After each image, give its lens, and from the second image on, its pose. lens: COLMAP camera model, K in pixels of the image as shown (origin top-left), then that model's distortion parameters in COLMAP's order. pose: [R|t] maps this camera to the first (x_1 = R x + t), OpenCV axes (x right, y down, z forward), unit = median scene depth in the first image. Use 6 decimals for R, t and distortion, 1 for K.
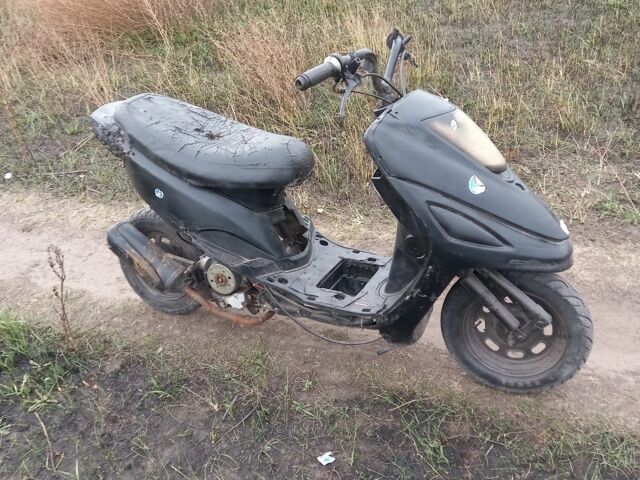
lens RADIAL K [[626.7, 0, 320.0], [0, 626.7, 240.0], [0, 0, 1]] dist [0.085366, -0.141414]
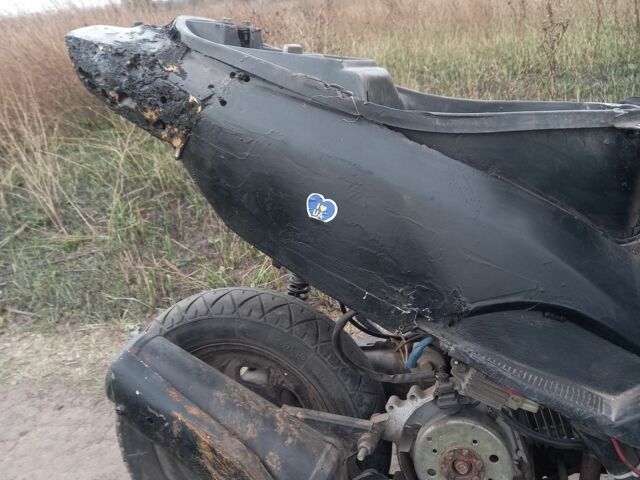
lens RADIAL K [[626.7, 0, 320.0], [0, 626.7, 240.0], [0, 0, 1]] dist [0.085366, -0.141414]
pose [[0.985370, -0.075493, 0.152799, -0.275702], [0.106707, 0.972349, -0.207730, 0.005671], [-0.132892, 0.220996, 0.966178, 0.635873]]
